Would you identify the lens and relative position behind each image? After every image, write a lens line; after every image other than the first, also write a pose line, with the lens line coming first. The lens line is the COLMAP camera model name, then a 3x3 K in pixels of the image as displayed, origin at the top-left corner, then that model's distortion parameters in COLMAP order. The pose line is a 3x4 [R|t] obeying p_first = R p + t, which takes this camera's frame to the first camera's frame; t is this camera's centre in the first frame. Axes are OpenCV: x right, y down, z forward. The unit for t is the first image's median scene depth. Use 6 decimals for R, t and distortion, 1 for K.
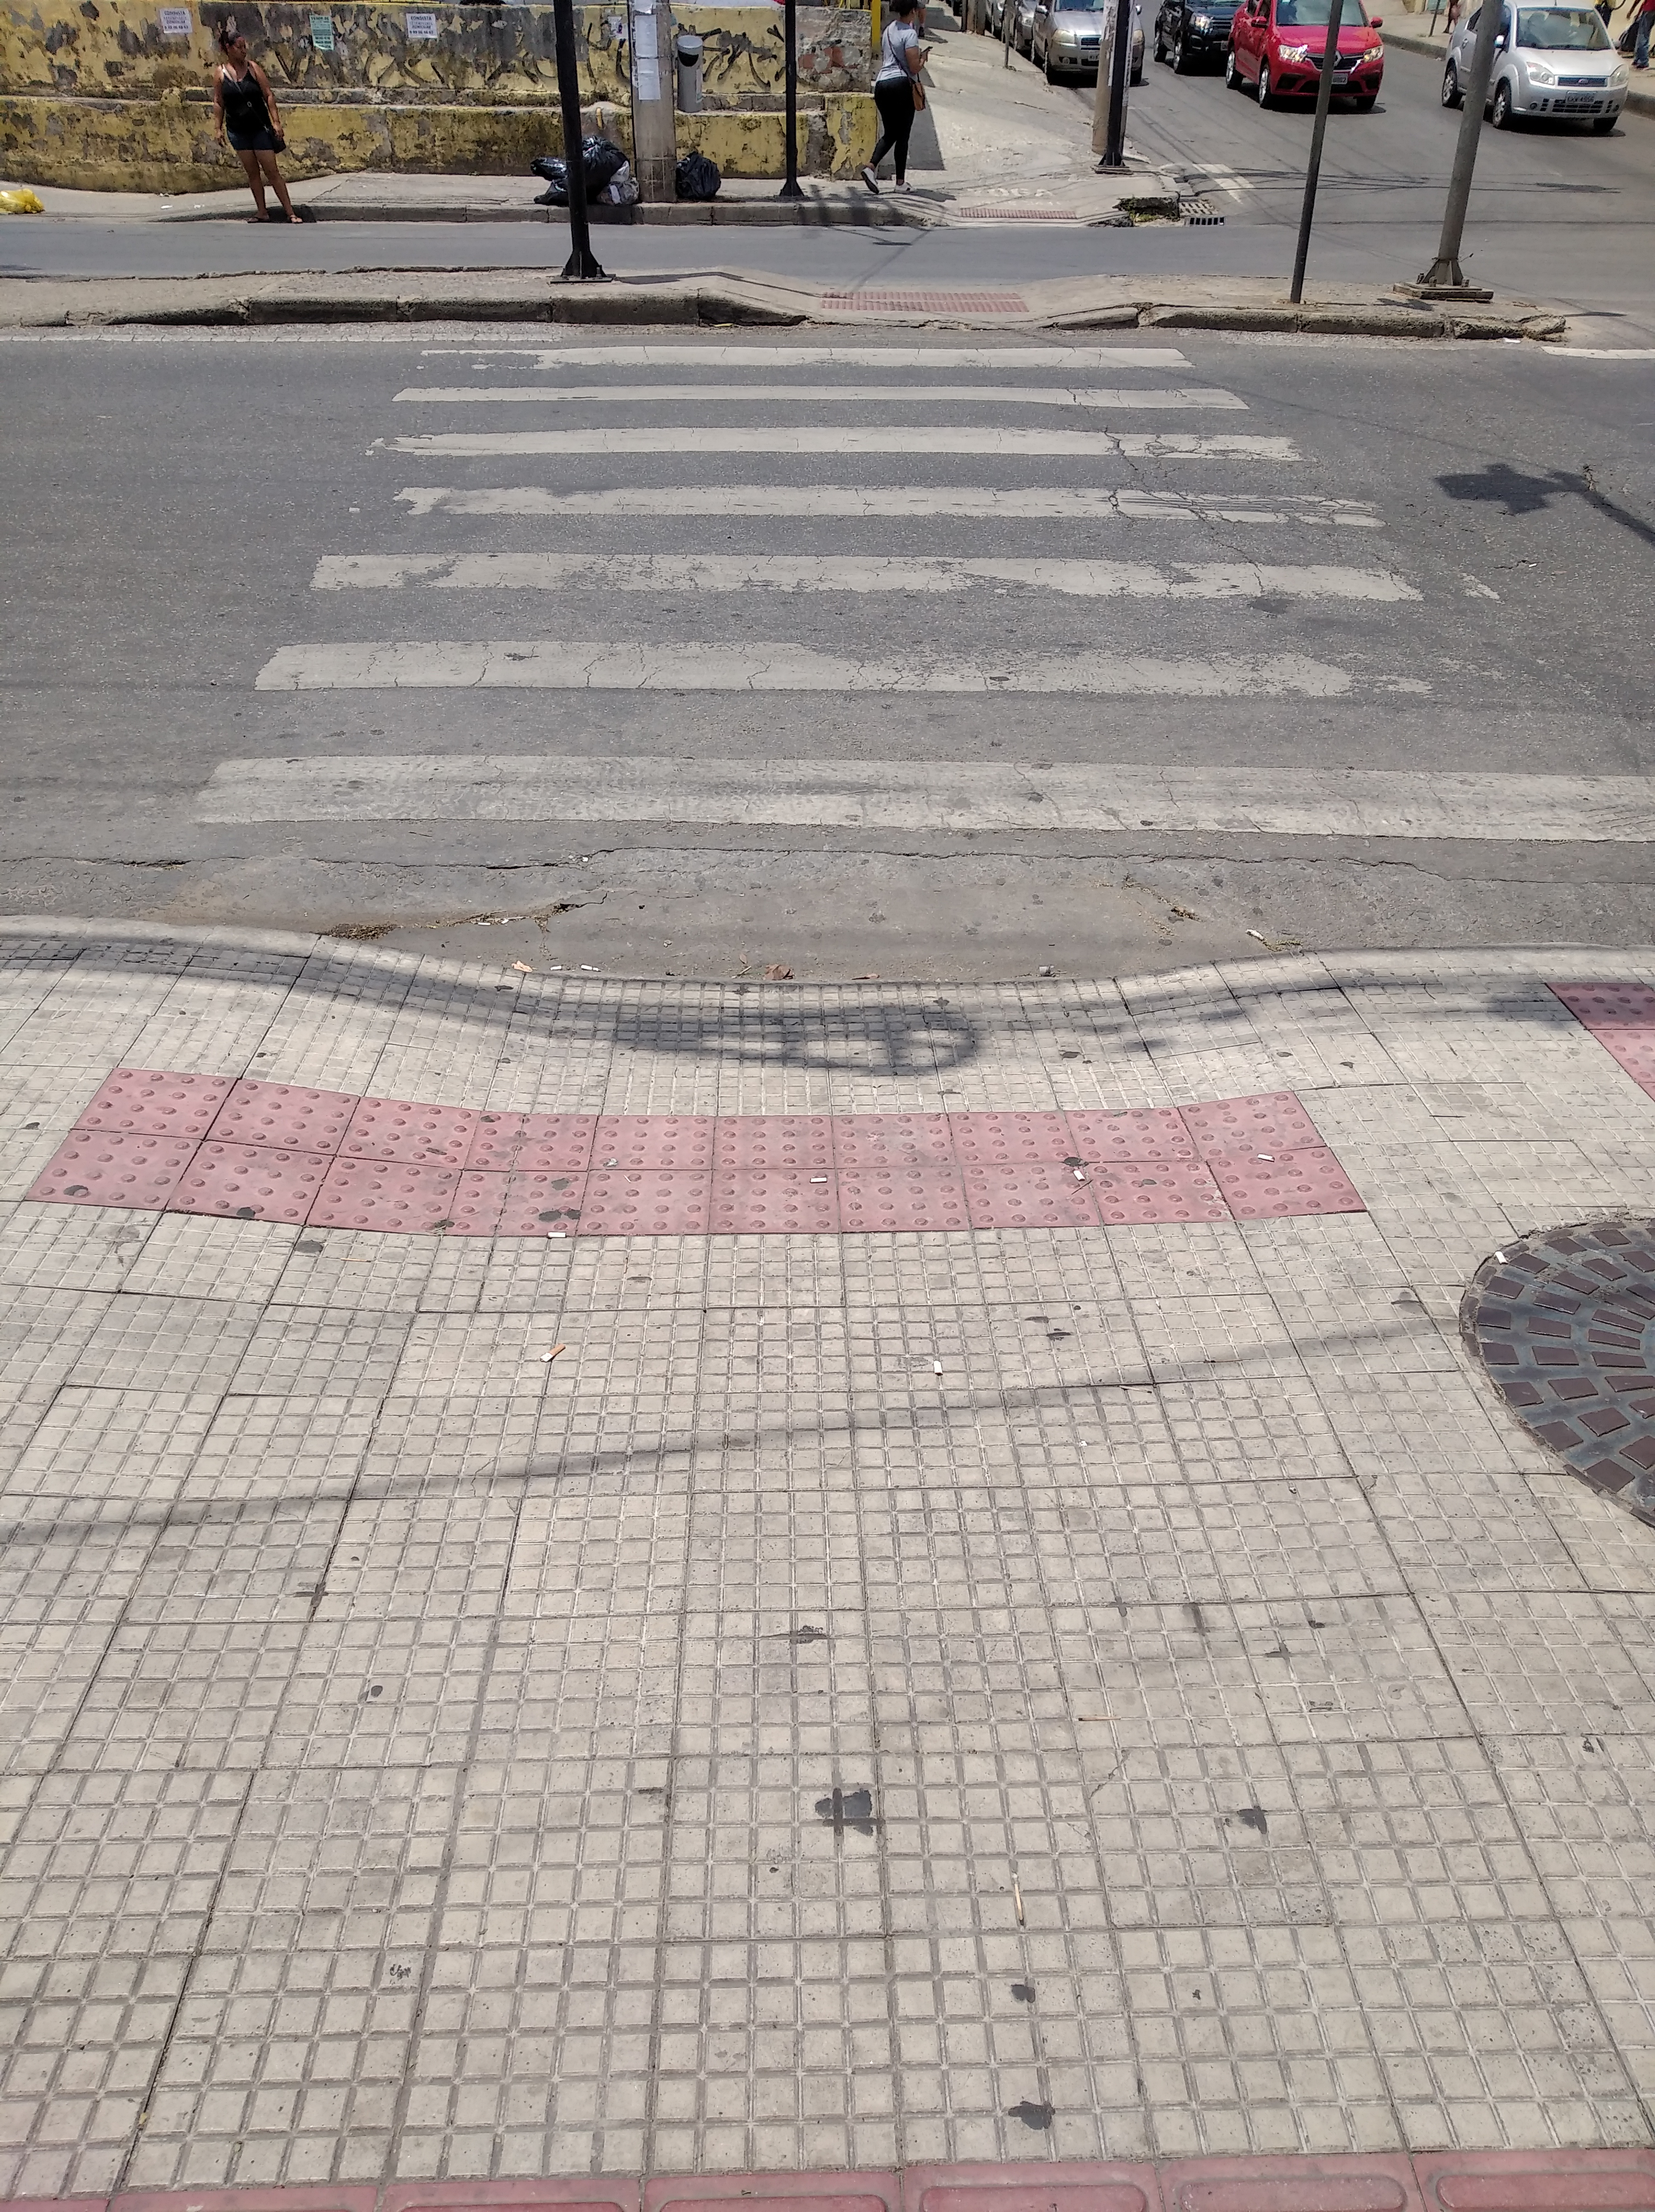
lens RADIAL K [[1688.7, 0, 827.5], [0, 1688.7, 1106.0], [0, 0, 1]] dist [0.075783, -0.139234]
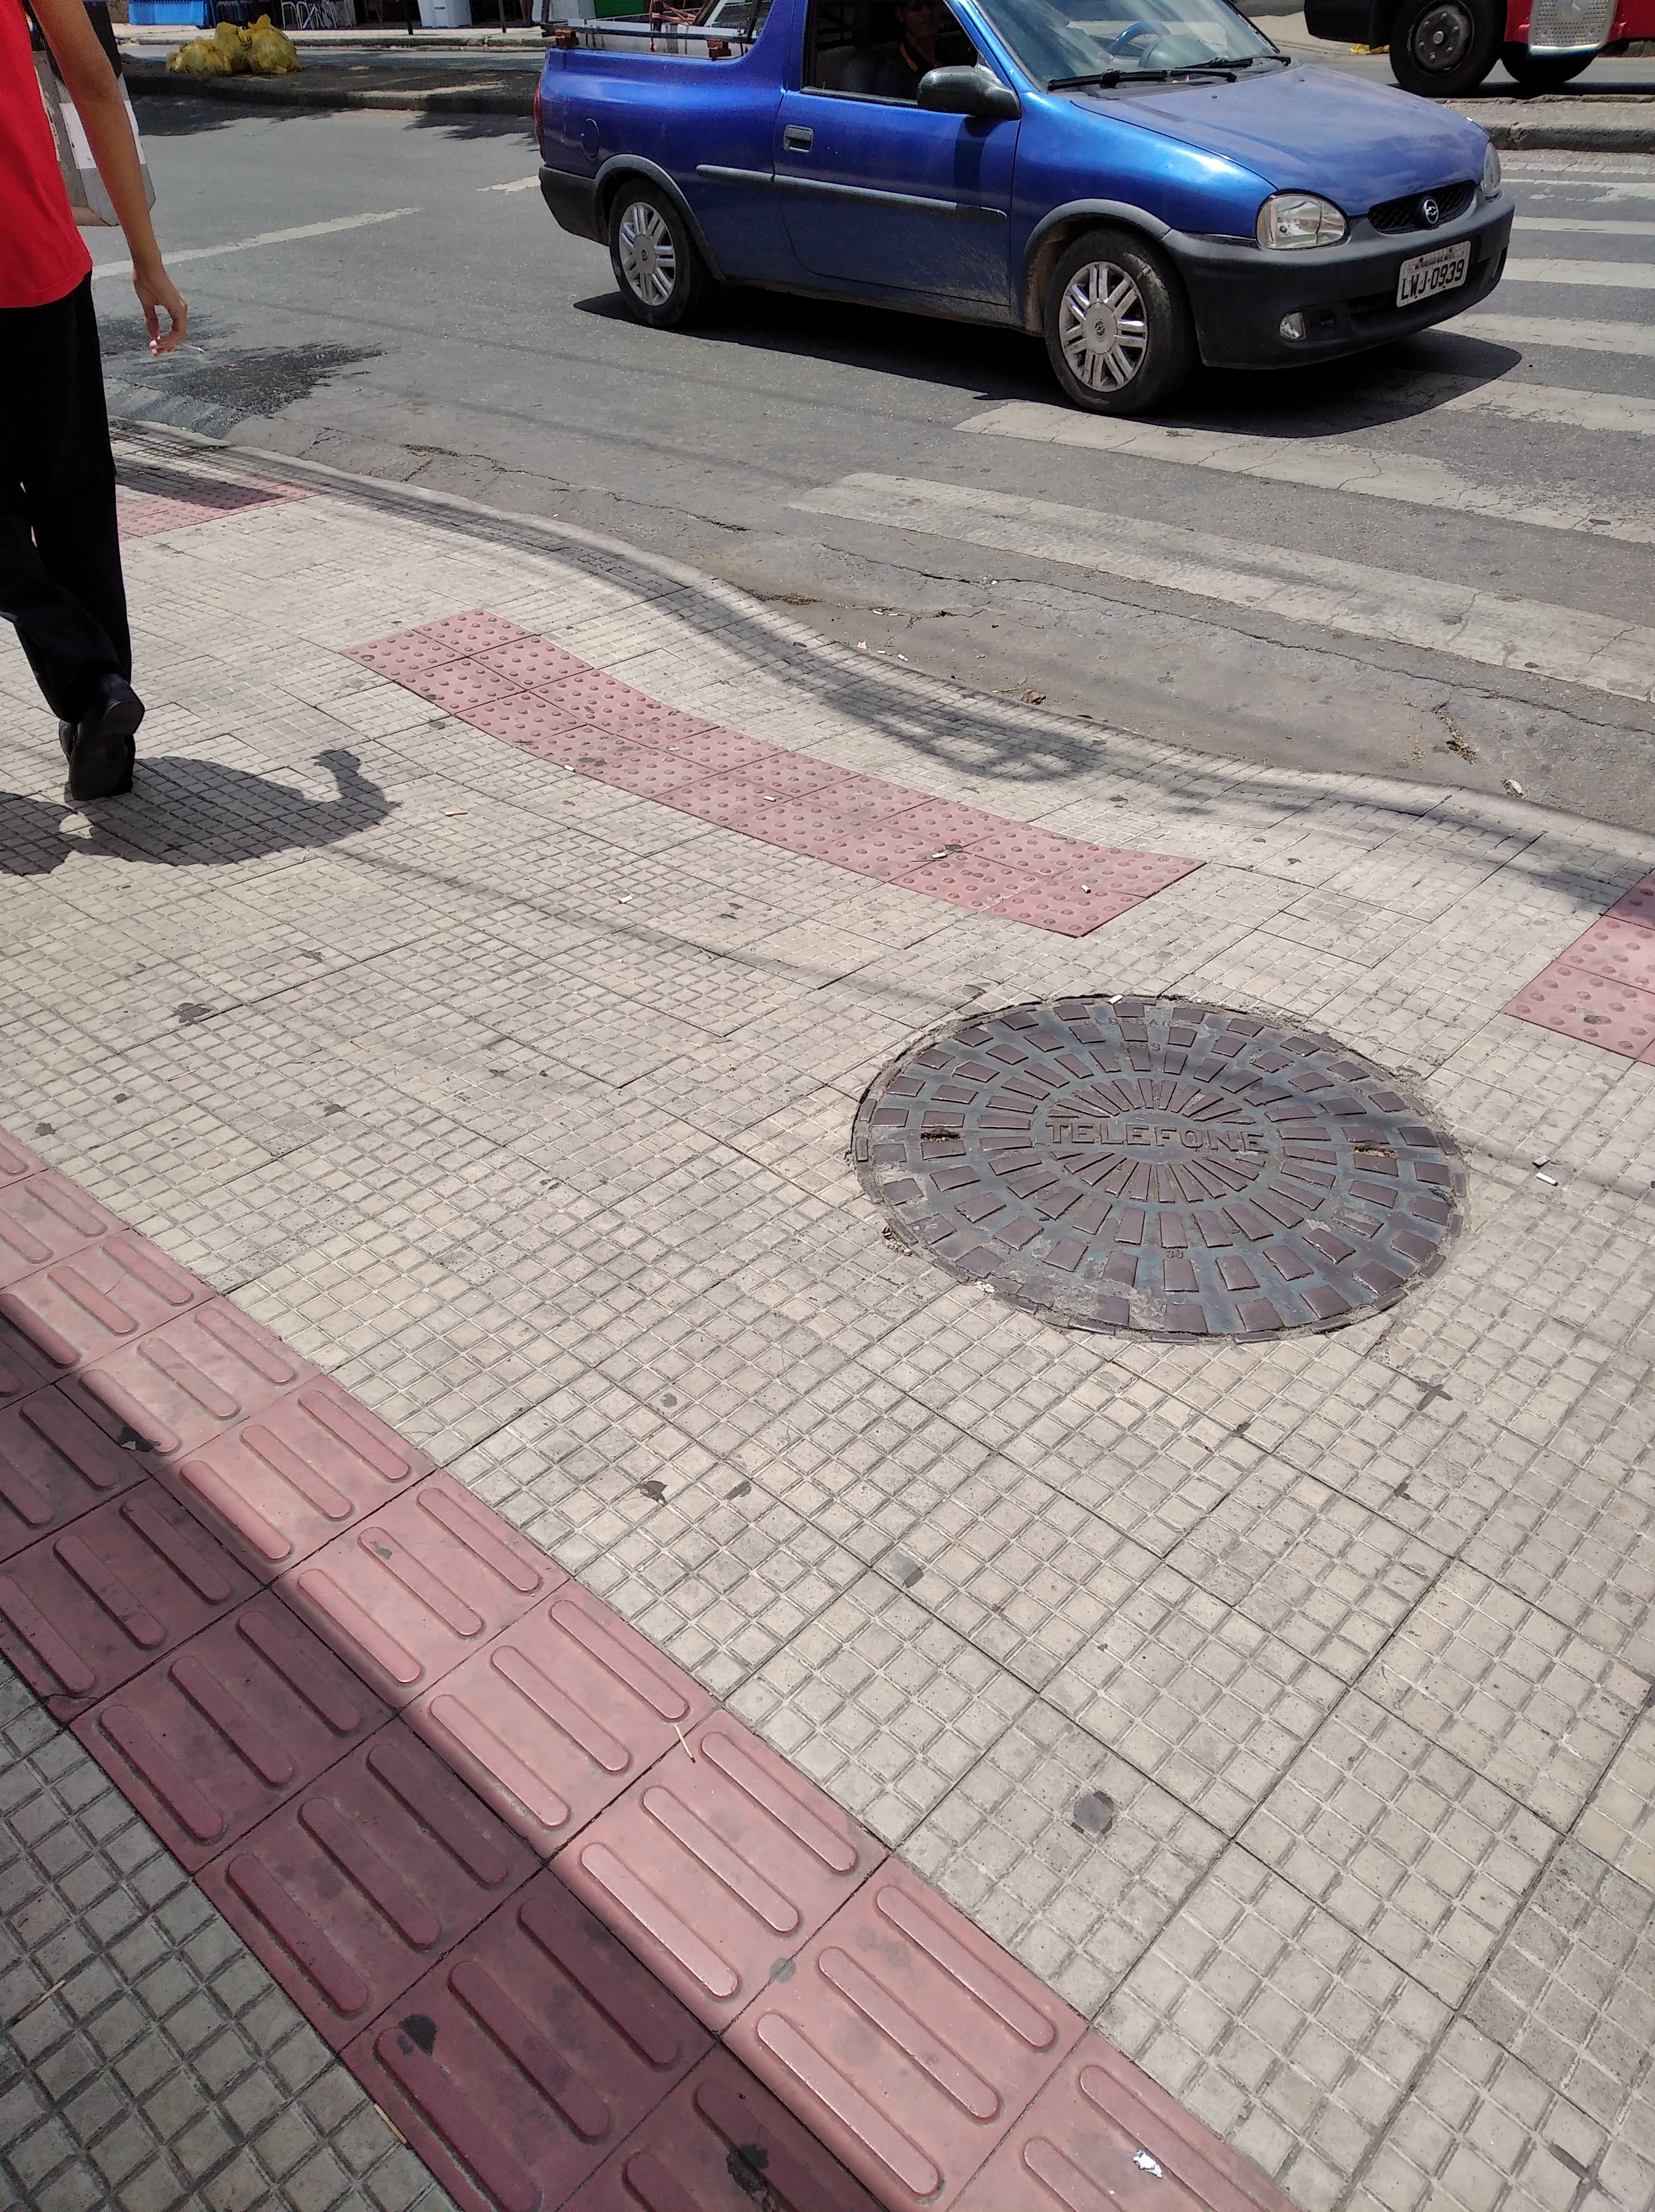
lens RADIAL K [[1693.6, 0, 827.5], [0, 1693.6, 1106.0], [0, 0, 1]] dist [0.082340, -0.186873]
pose [[0.721844, 0.359119, -0.591587, 0.686574], [-0.322578, 0.930880, 0.171480, 0.023217], [0.612279, 0.067052, 0.787794, 0.075795]]
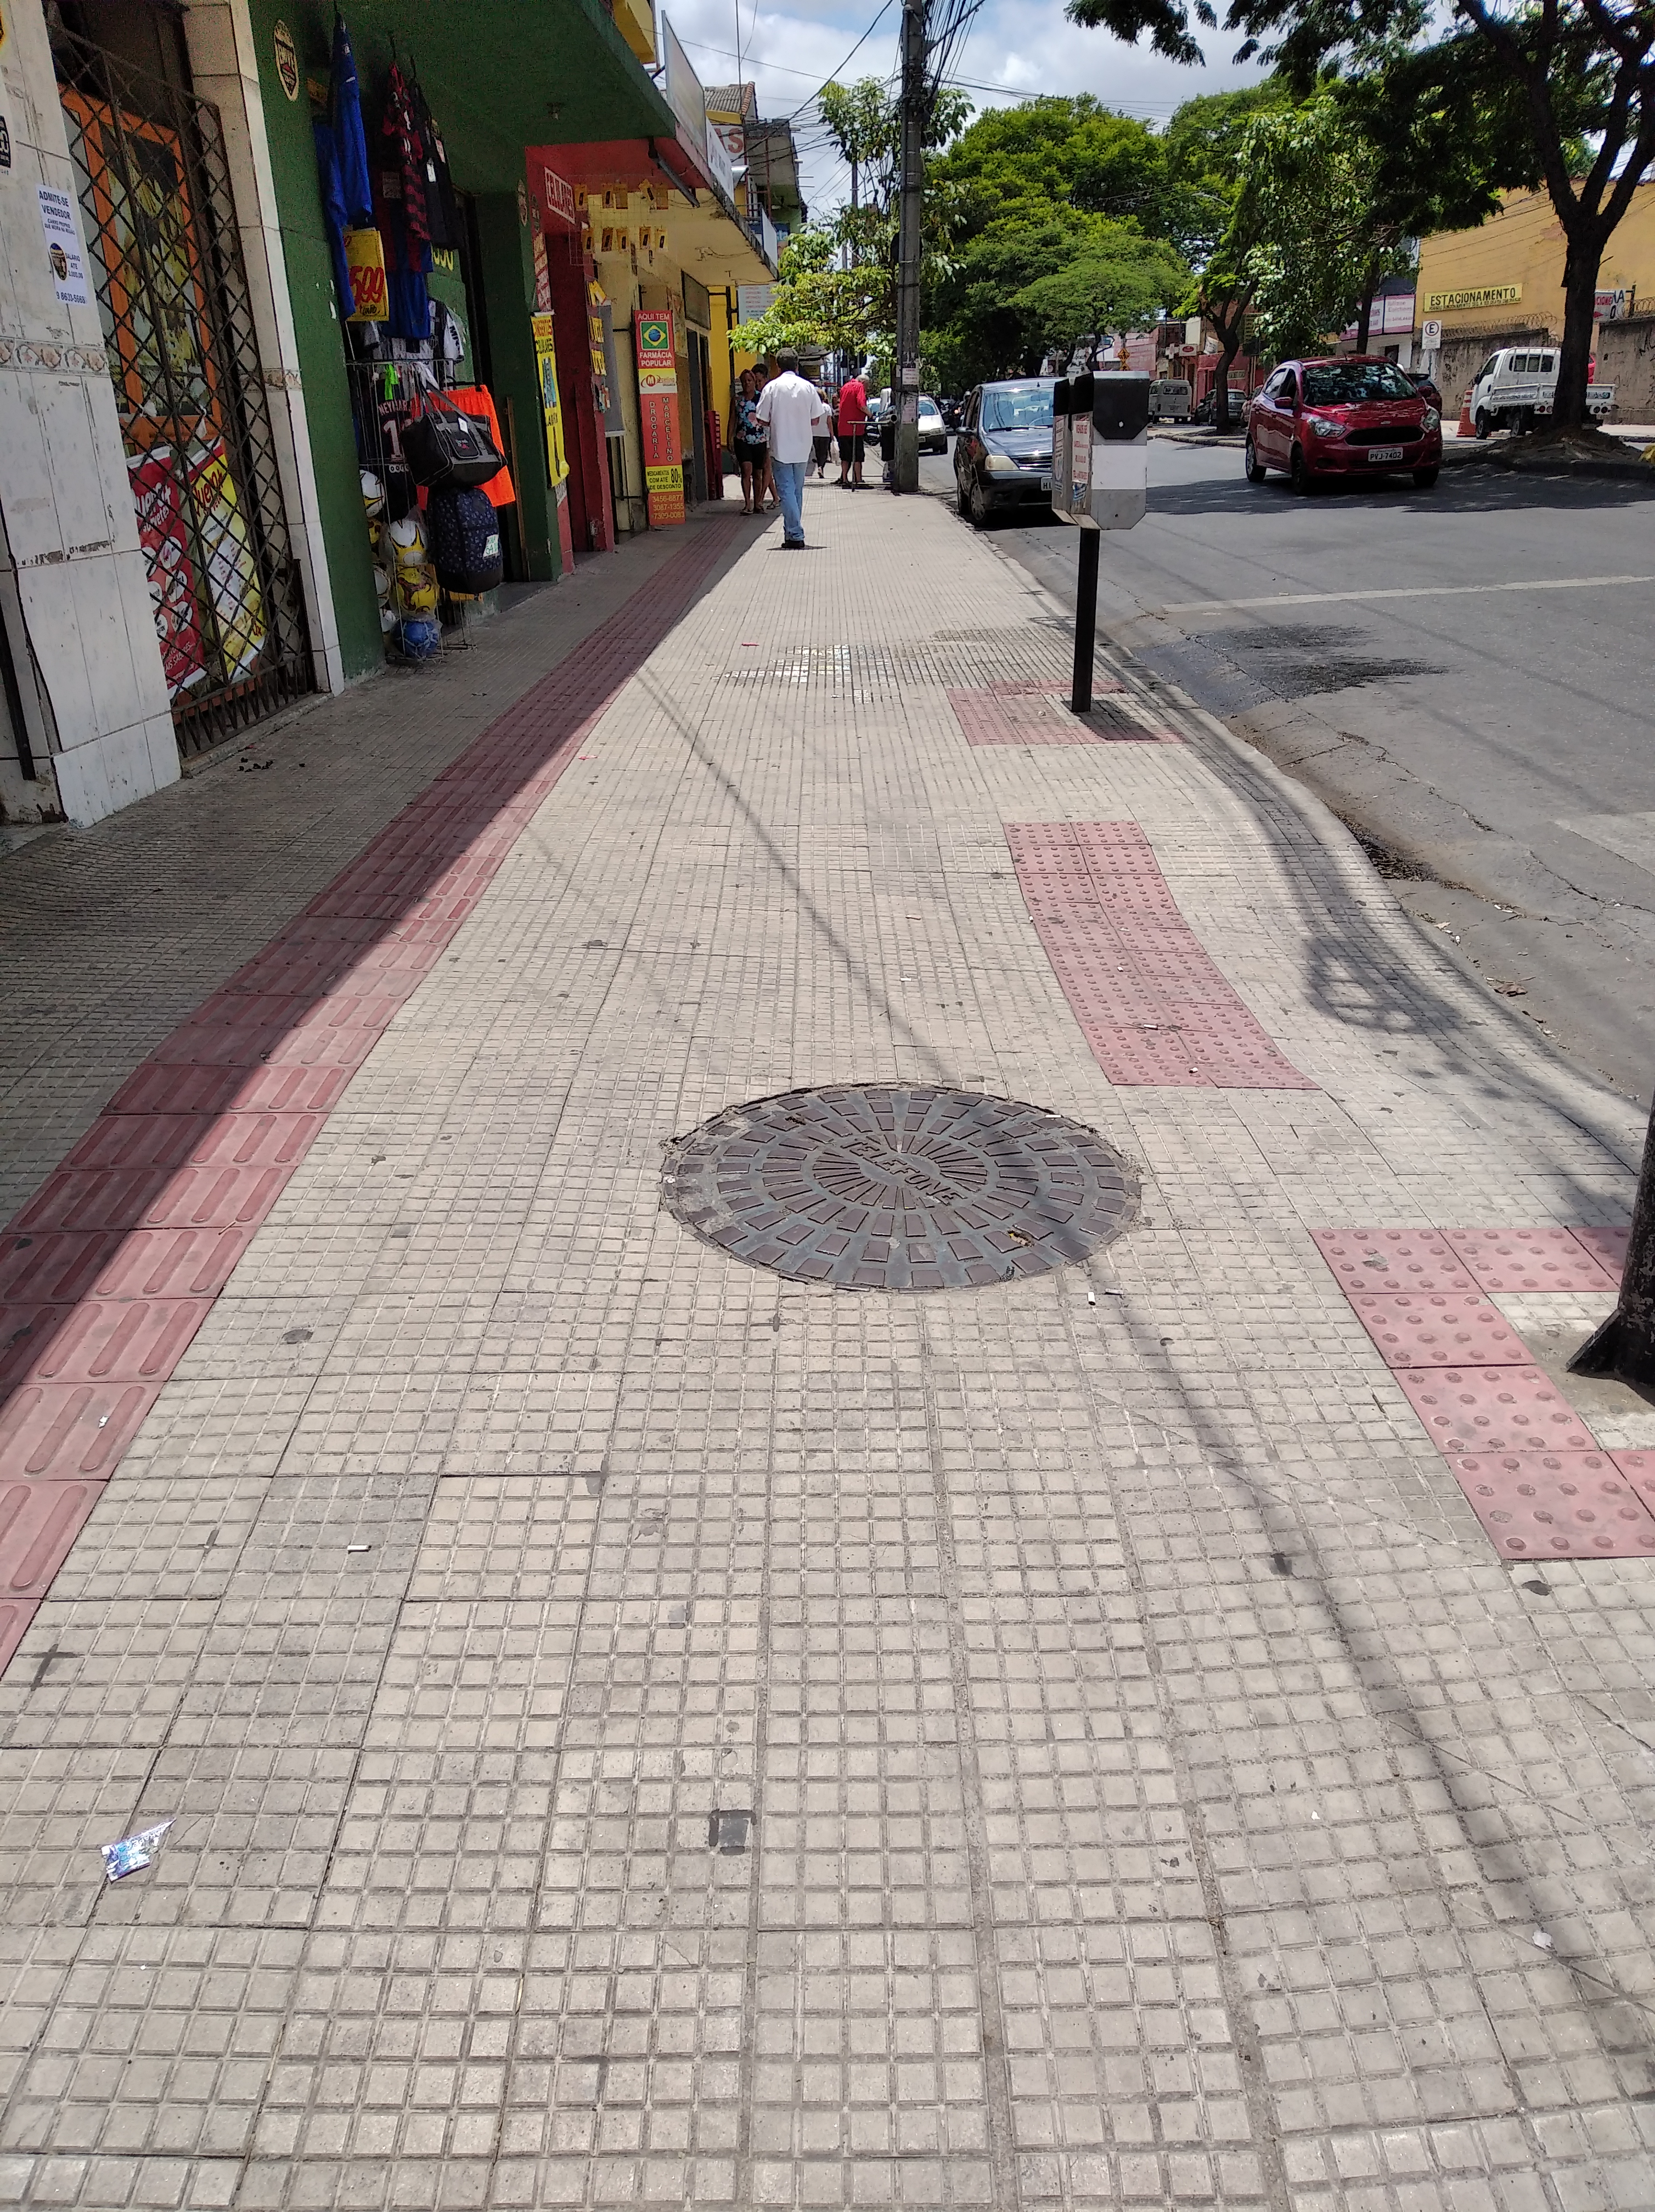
lens RADIAL K [[1673.7, 0, 827.5], [0, 1673.7, 1106.0], [0, 0, 1]] dist [0.120091, -0.369622]
pose [[-0.026920, 0.368647, -0.929180, 1.163430], [-0.498612, 0.800680, 0.332111, -0.181138], [0.866407, 0.472241, 0.162257, 0.509666]]
